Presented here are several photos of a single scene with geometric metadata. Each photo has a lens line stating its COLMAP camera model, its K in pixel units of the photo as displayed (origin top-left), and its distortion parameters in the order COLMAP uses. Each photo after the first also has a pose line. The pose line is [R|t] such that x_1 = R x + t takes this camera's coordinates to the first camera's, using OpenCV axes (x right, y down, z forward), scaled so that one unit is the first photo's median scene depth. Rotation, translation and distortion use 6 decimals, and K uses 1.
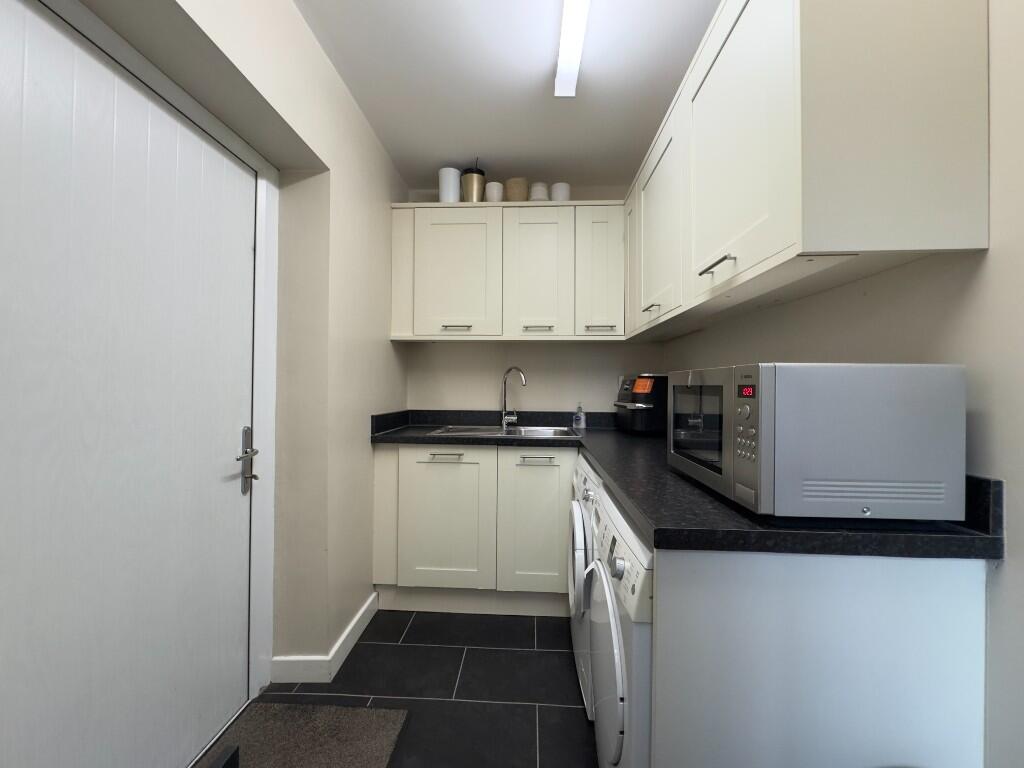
lens RADIAL K [[412.9, 0, 512.0], [0, 412.9, 384.0], [0, 0, 1]] dist [-0.001802, 0.000137]
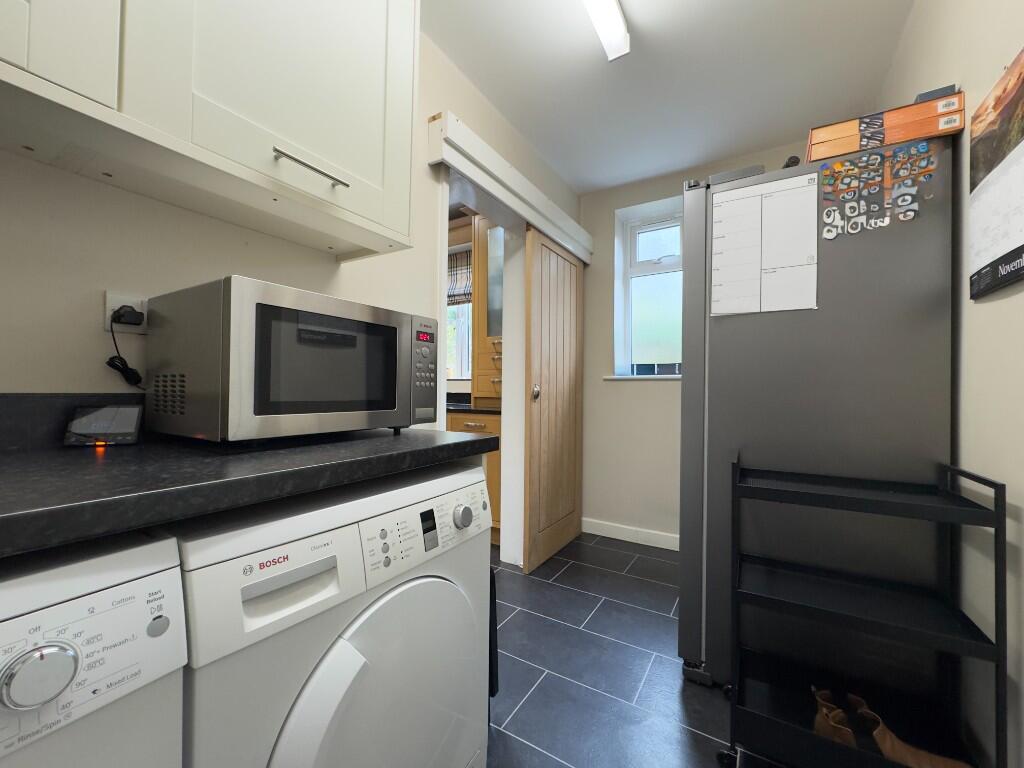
lens RADIAL K [[412.9, 0, 512.0], [0, 412.9, 384.0], [0, 0, 1]] dist [-0.001802, 0.000137]
pose [[-0.875865, -0.013334, 0.482373, -0.321491], [-0.020540, 0.999742, -0.009661, 0.174833], [-0.482120, -0.018370, -0.875913, 2.004310]]
